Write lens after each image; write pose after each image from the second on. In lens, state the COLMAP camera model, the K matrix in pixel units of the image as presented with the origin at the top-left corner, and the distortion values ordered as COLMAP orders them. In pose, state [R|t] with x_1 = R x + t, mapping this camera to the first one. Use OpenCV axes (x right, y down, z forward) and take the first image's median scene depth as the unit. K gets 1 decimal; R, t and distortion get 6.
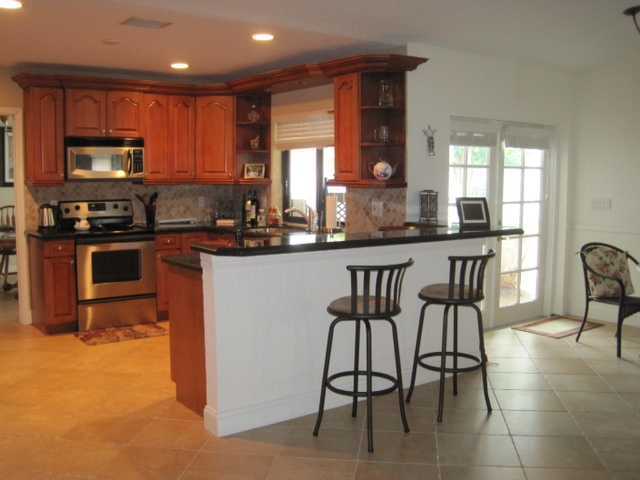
lens RADIAL K [[669.6, 0, 316.9], [0, 669.6, 241.2], [0, 0, 1]] dist [-0.140971, 0.000000]
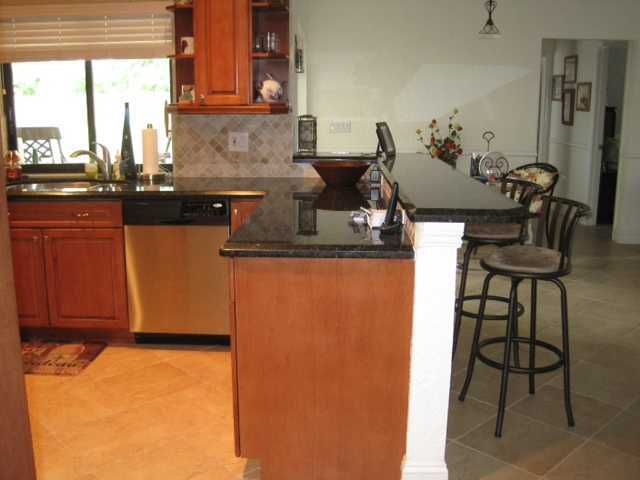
lens RADIAL K [[669.6, 0, 319.0], [0, 669.6, 238.0], [0, 0, 1]] dist [-0.140971, 0.000000]
pose [[0.623262, -0.157140, 0.766062, -0.441621], [0.072931, 0.987014, 0.143127, -0.041922], [-0.778605, -0.033336, 0.626628, 0.438171]]
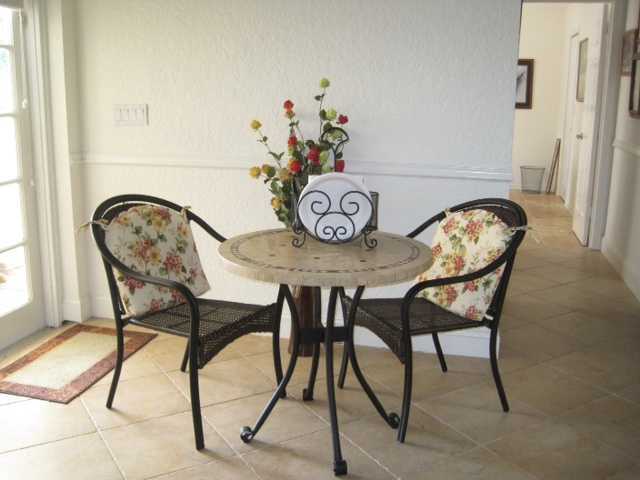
lens RADIAL K [[669.6, 0, 320.7], [0, 669.6, 245.6], [0, 0, 1]] dist [-0.140971, 0.000000]
pose [[0.779435, -0.138308, 0.611025, 0.243273], [0.051390, 0.986154, 0.157666, -0.031958], [-0.624371, -0.091490, 0.775751, 0.541432]]
